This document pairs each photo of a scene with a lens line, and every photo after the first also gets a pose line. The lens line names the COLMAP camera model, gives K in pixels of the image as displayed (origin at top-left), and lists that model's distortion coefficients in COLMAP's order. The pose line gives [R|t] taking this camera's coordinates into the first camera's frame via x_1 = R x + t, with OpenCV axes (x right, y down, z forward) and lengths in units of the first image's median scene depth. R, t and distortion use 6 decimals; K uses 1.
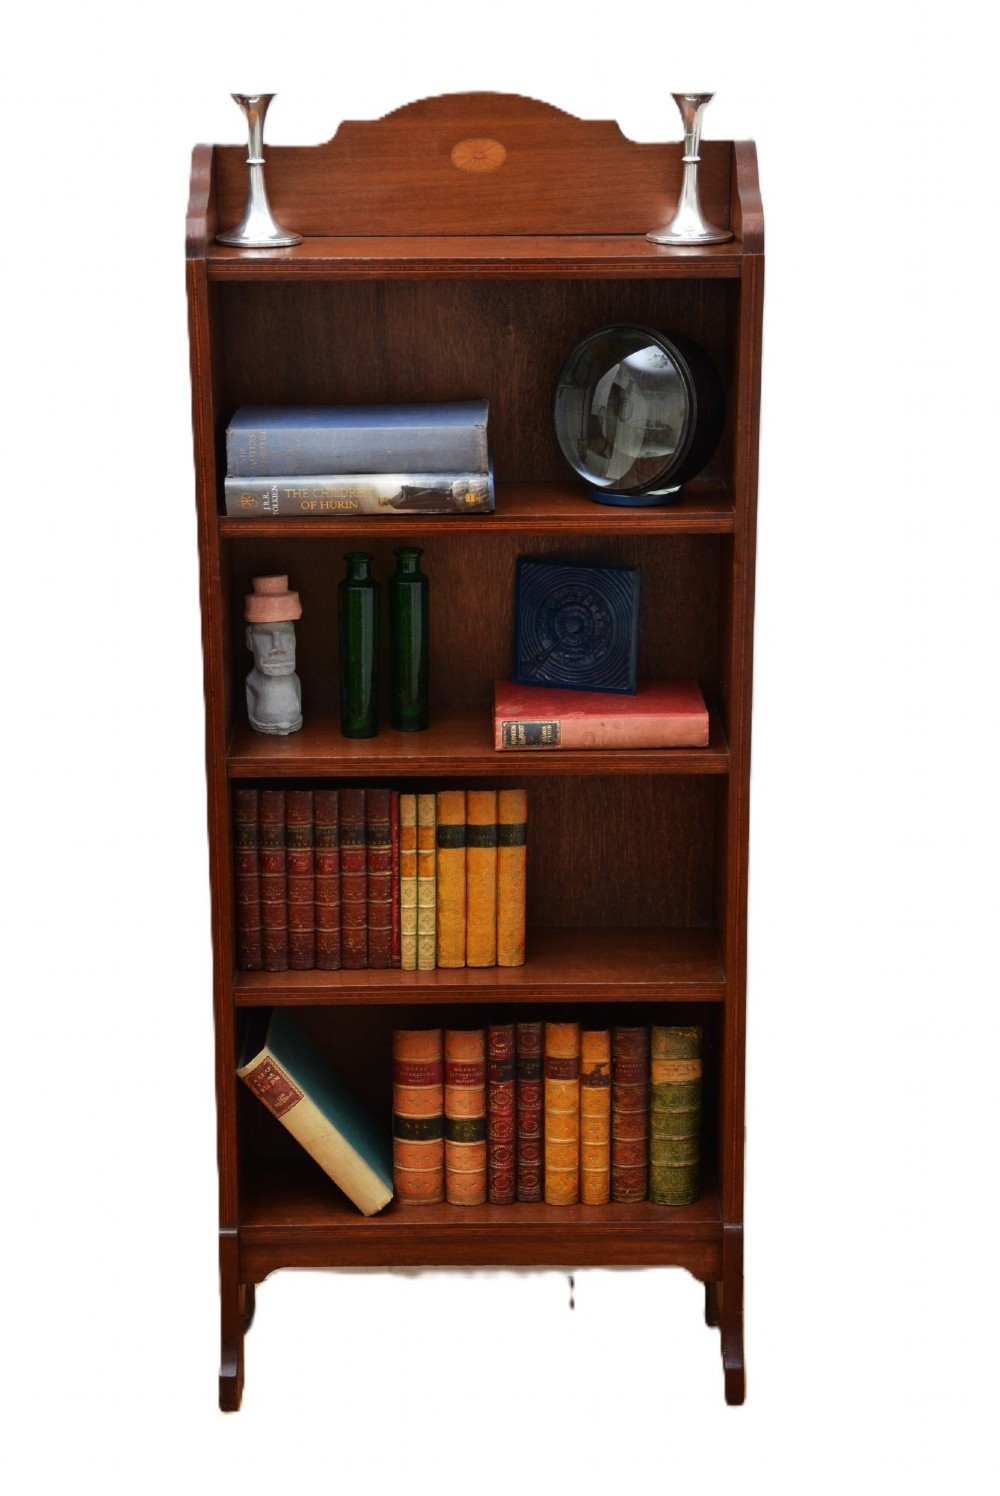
lens RADIAL K [[2857.9, 0, 495.0], [0, 2857.9, 753.7], [0, 0, 1]] dist [0.344789, 0.000000]
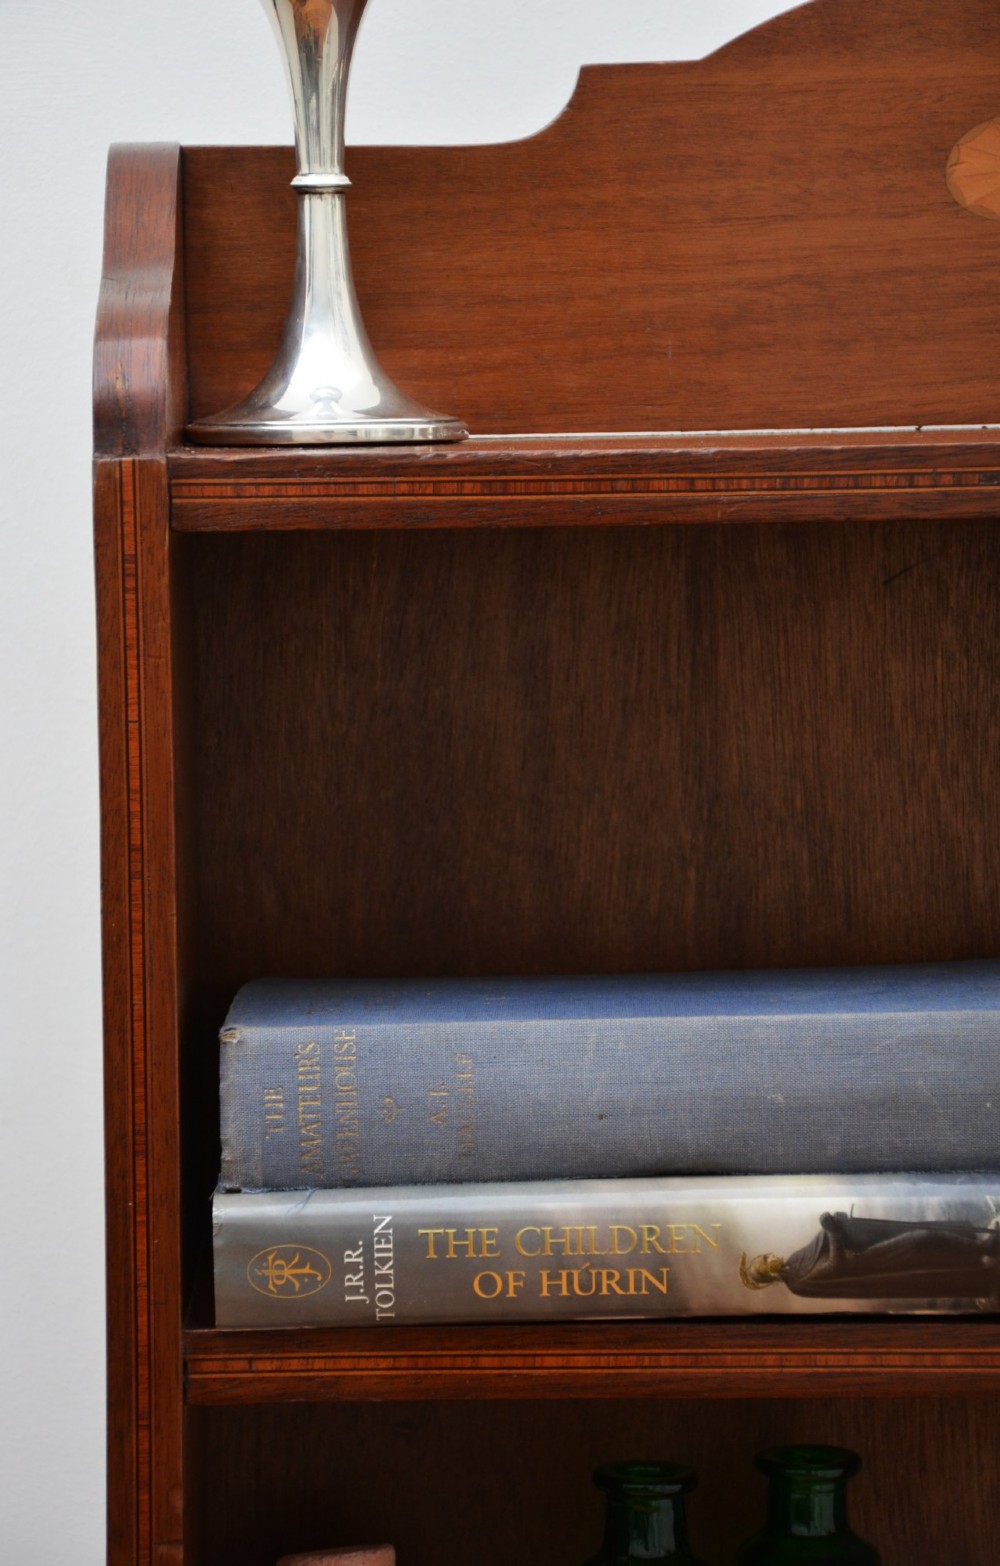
lens RADIAL K [[5421.0, 0, 484.0], [0, 5421.0, 790.3], [0, 0, 1]] dist [0.997338, 0.000000]
pose [[0.999978, -0.006588, 0.000866, -0.063077], [0.006621, 0.976974, -0.213255, -0.016858], [0.000559, 0.213256, 0.976996, 0.427511]]
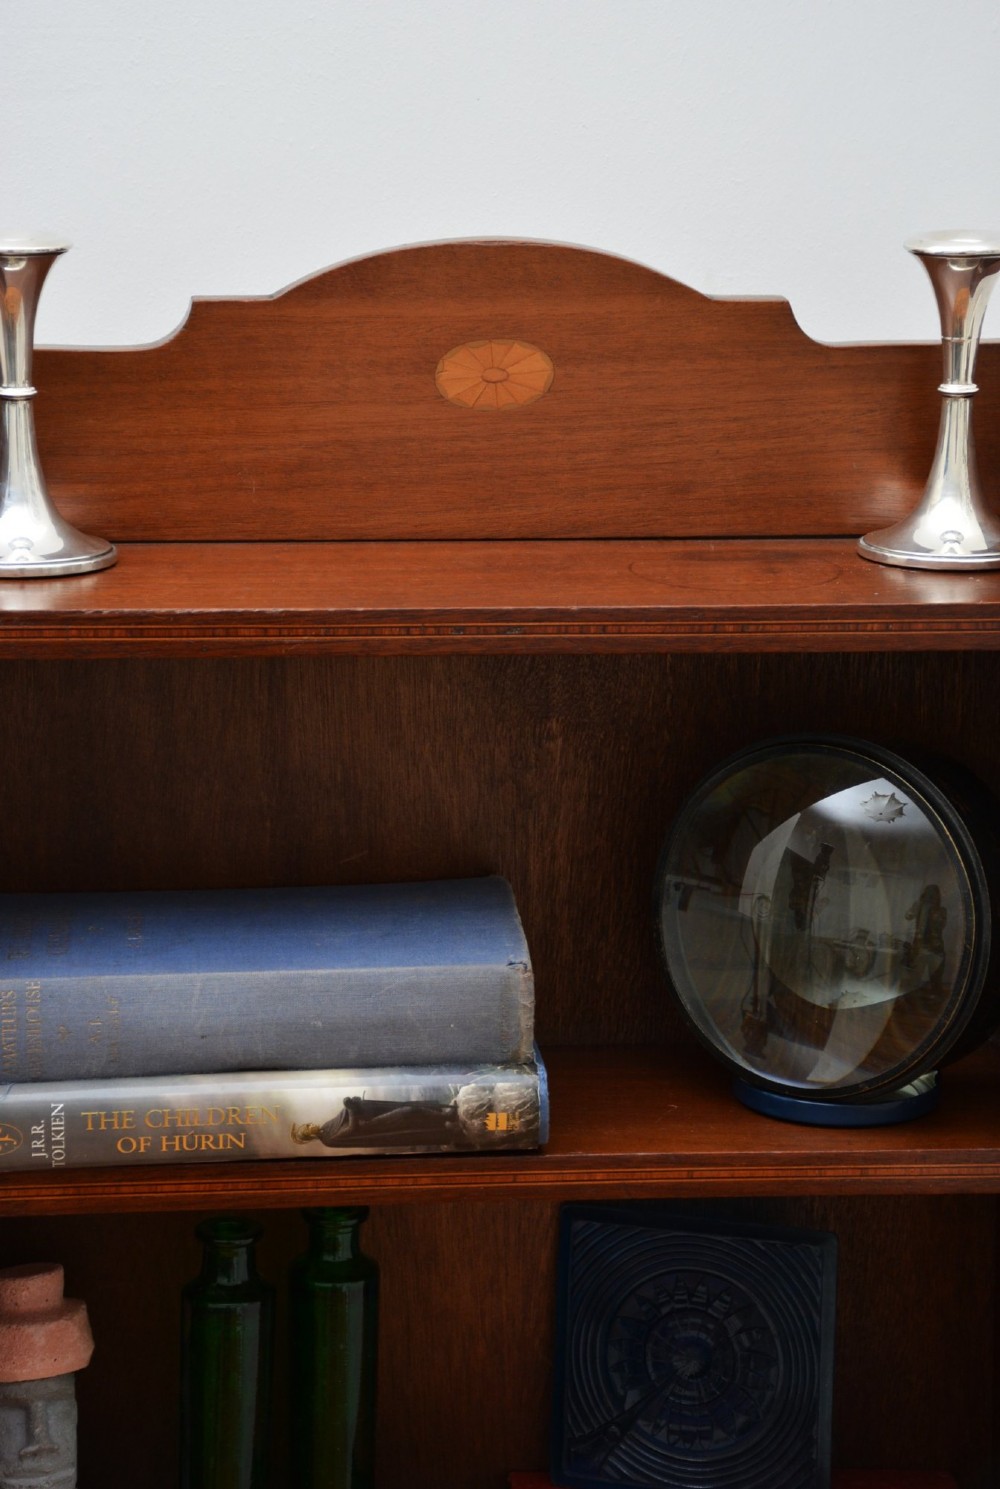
lens RADIAL K [[4300.5, 0, 510.9], [0, 4300.5, 729.8], [0, 0, 1]] dist [0.729942, 0.000000]
pose [[0.996289, -0.003979, 0.085979, -0.061096], [0.010033, 0.997490, -0.070090, -0.097396], [-0.085485, 0.070693, 0.993828, 0.302426]]
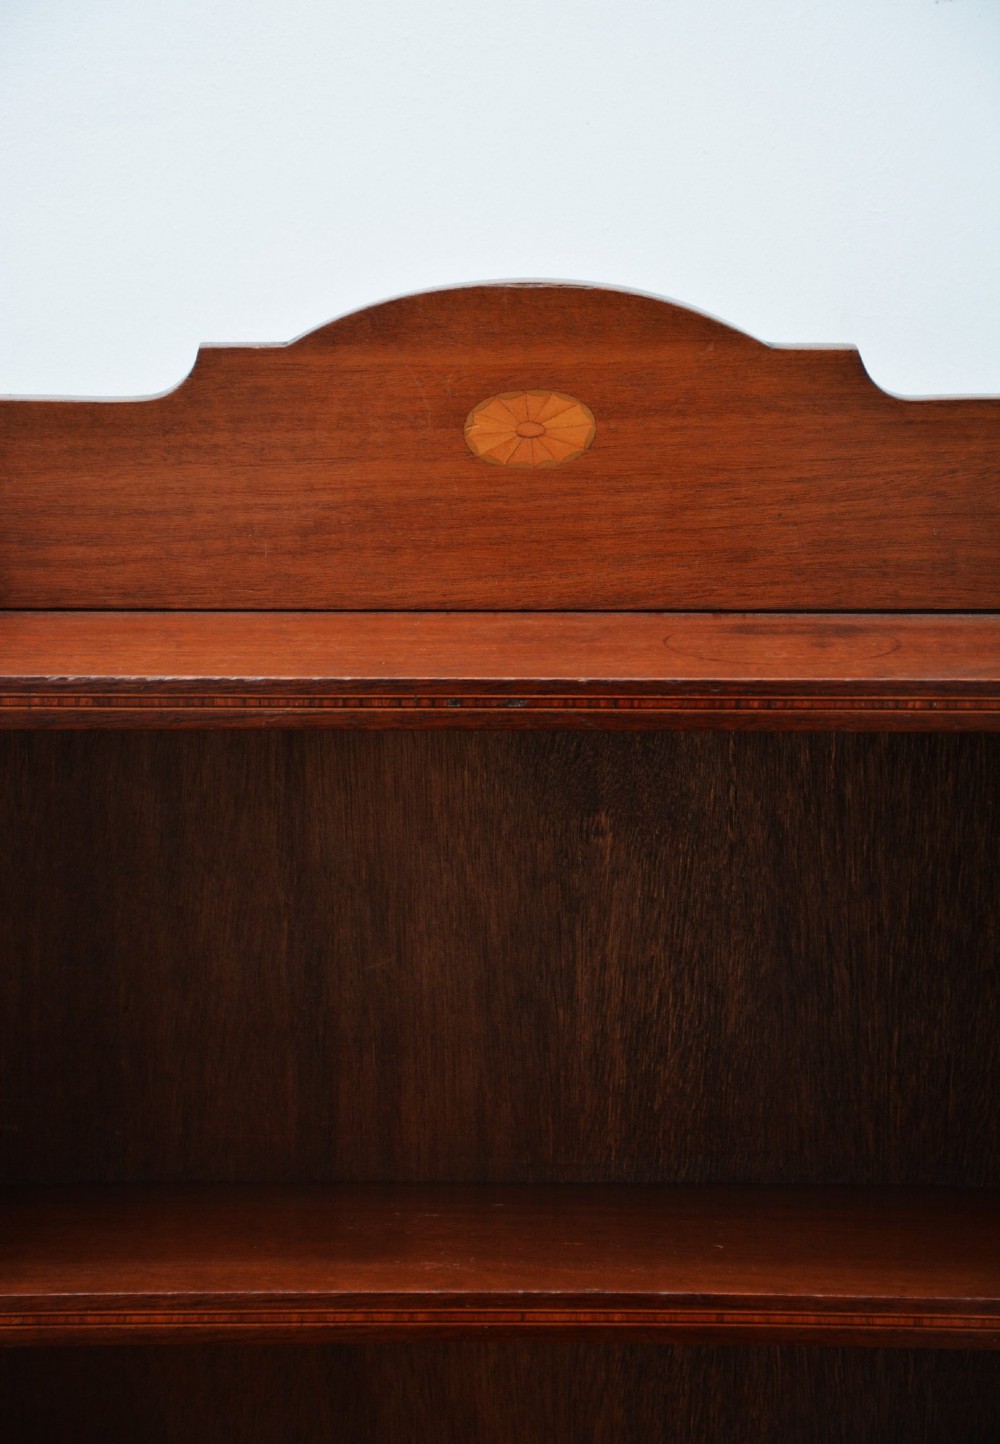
lens RADIAL K [[5563.8, 0, 507.8], [0, 5563.8, 702.5], [0, 0, 1]] dist [1.267175, 0.000000]
pose [[0.999761, 0.009591, -0.019642, 0.007288], [-0.011797, 0.993244, -0.115444, -0.070213], [0.018402, 0.115648, 0.993120, 0.188280]]
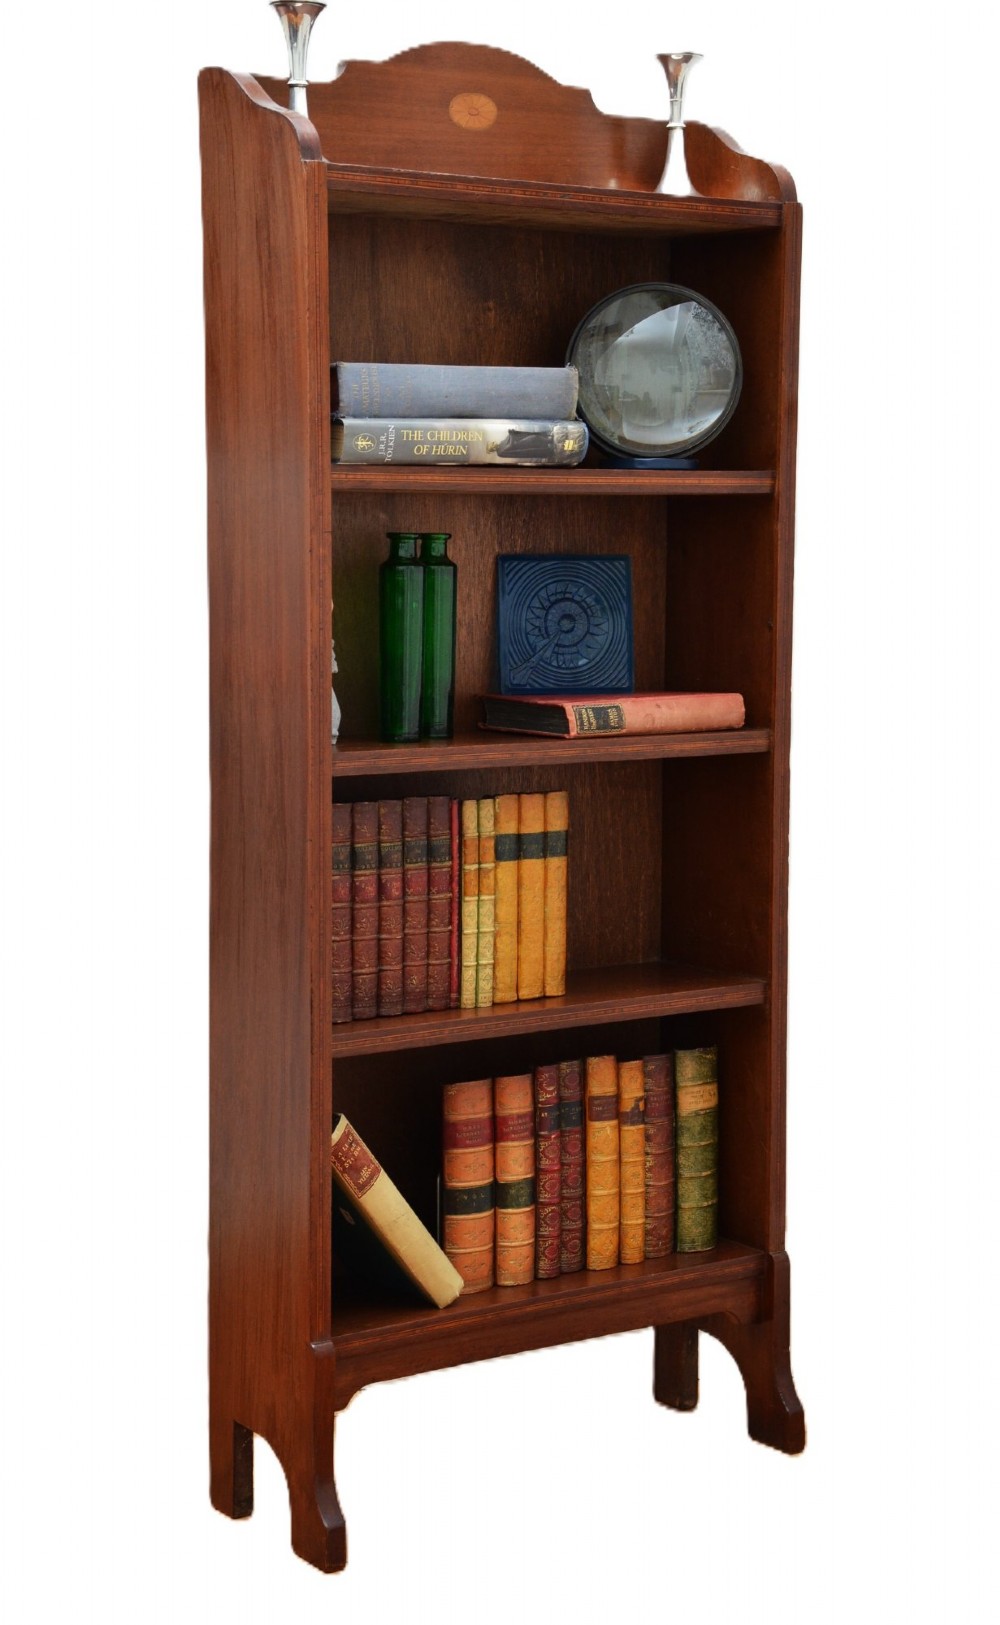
lens RADIAL K [[2780.9, 0, 491.7], [0, 2780.9, 811.6], [0, 0, 1]] dist [0.279836, 0.000000]
pose [[0.818260, -0.050295, 0.572644, -0.519615], [0.160356, 0.976593, -0.143361, 0.142578], [-0.552030, 0.209133, 0.807172, 0.295561]]
